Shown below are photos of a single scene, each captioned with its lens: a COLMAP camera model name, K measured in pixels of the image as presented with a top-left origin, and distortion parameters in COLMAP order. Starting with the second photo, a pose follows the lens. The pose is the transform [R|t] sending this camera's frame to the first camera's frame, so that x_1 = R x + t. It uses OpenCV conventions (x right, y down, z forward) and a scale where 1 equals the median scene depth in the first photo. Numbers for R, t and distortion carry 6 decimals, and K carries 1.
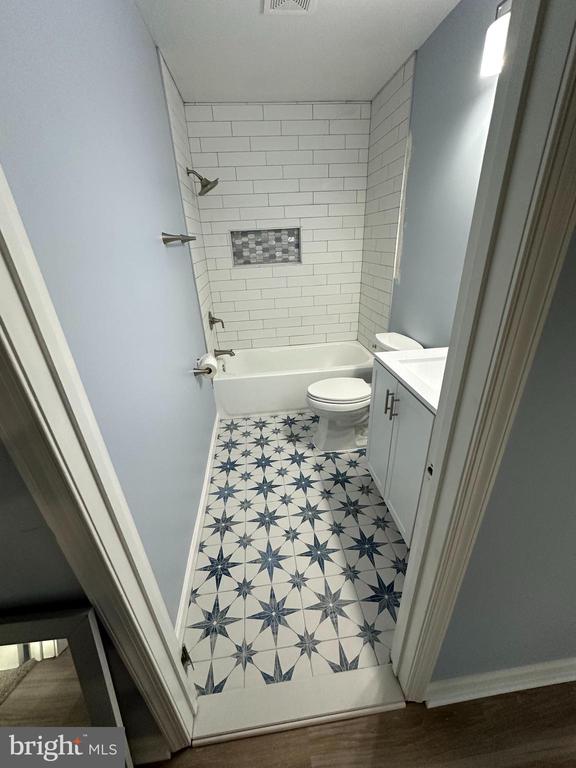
lens RADIAL K [[305.0, 0, 287.8], [0, 305.0, 382.7], [0, 0, 1]] dist [-0.000421, 0.000127]
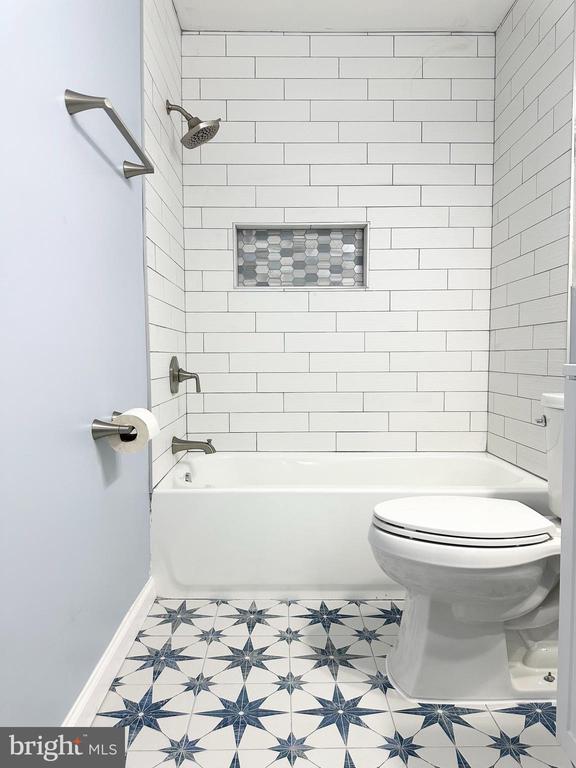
lens RADIAL K [[539.9, 0, 286.9], [0, 539.9, 383.2], [0, 0, 1]] dist [0.049959, -0.060716]
pose [[0.993149, 0.045077, -0.107814, 0.021021], [-0.082473, 0.924000, -0.373393, 0.135603], [0.082789, 0.379726, 0.921387, 0.278352]]
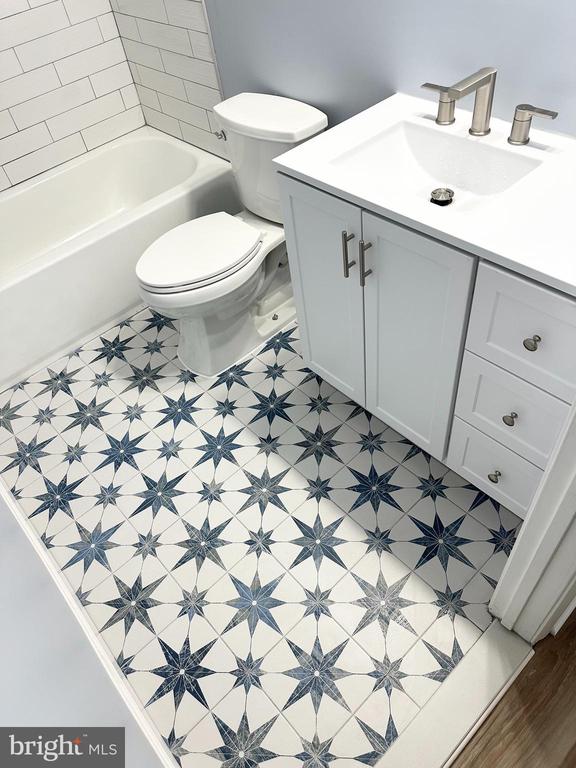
lens RADIAL K [[539.9, 0, 284.6], [0, 539.9, 381.4], [0, 0, 1]] dist [0.049959, -0.060716]
pose [[0.812103, -0.470658, 0.344920, -0.111298], [0.327911, 0.857048, 0.397420, -0.095059], [-0.482662, -0.209643, 0.850345, 0.144069]]
